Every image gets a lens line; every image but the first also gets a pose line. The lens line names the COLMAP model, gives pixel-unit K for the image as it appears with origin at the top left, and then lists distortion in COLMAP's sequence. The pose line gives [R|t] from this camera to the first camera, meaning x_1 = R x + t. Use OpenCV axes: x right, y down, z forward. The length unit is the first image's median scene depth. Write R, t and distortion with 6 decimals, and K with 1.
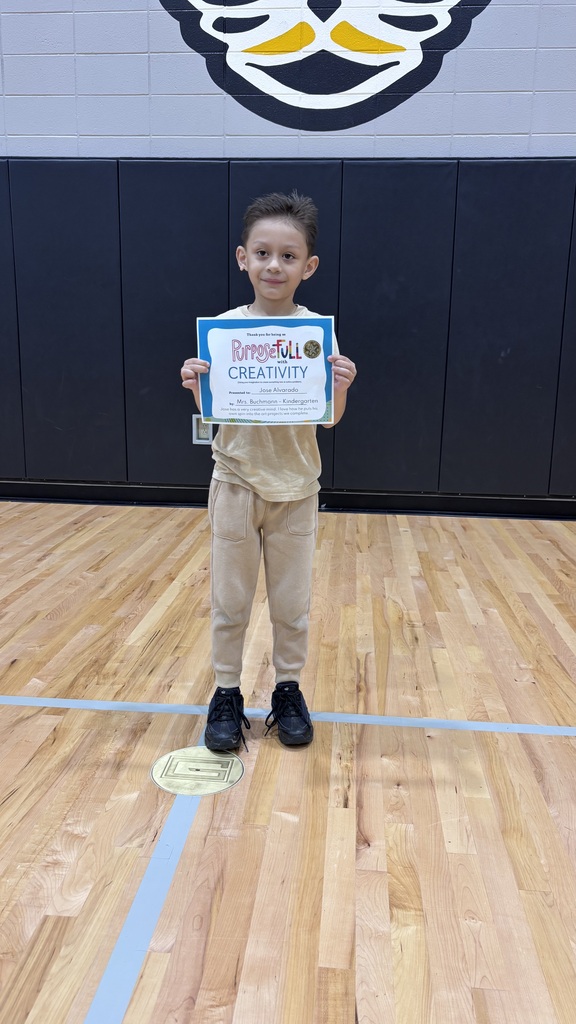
lens RADIAL K [[773.1, 0, 295.6], [0, 773.1, 514.5], [0, 0, 1]] dist [0.048513, -0.040669]
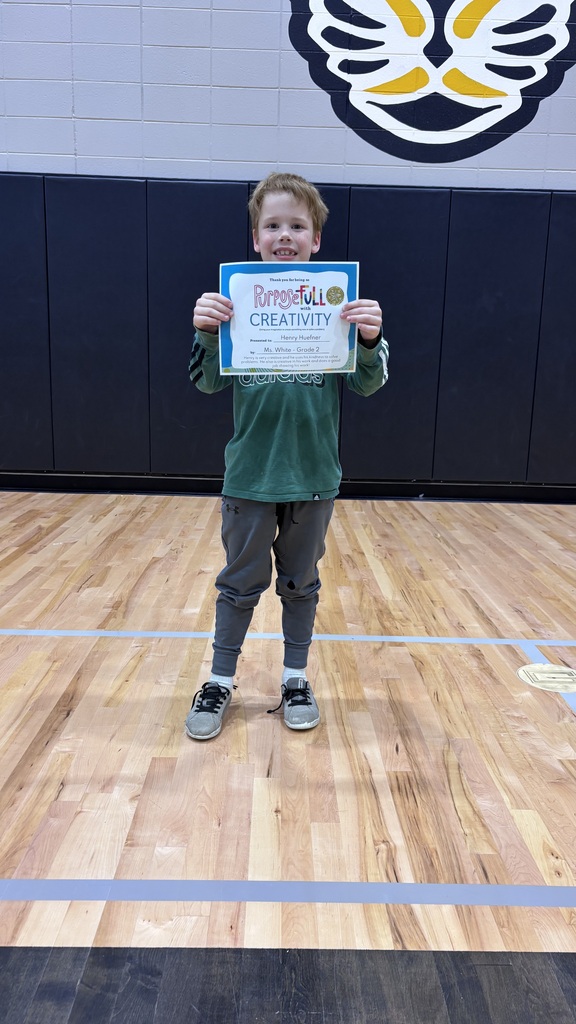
lens RADIAL K [[773.1, 0, 290.3], [0, 773.1, 514.6], [0, 0, 1]] dist [0.048513, -0.040669]
pose [[0.995257, -0.010197, 0.096743, -0.790973], [0.011377, 0.999867, -0.011658, 0.081184], [-0.096611, 0.012703, 0.995241, -0.275412]]
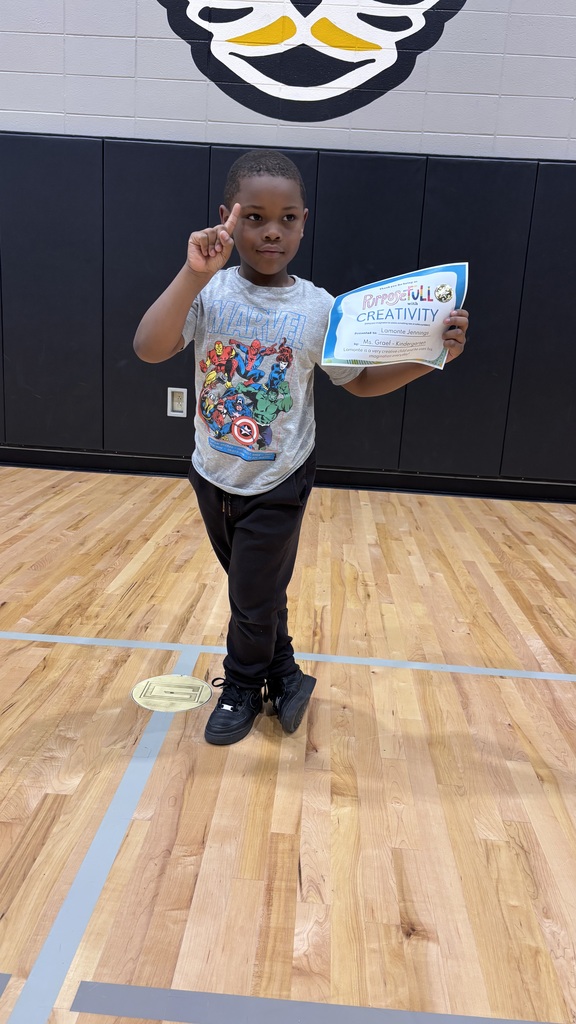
lens RADIAL K [[773.1, 0, 292.9], [0, 773.1, 514.5], [0, 0, 1]] dist [0.048513, -0.040669]
pose [[0.998724, 0.031864, 0.039184, -0.000168], [-0.032798, 0.999187, 0.023434, 0.036270], [-0.038405, -0.024689, 0.998957, -0.176233]]
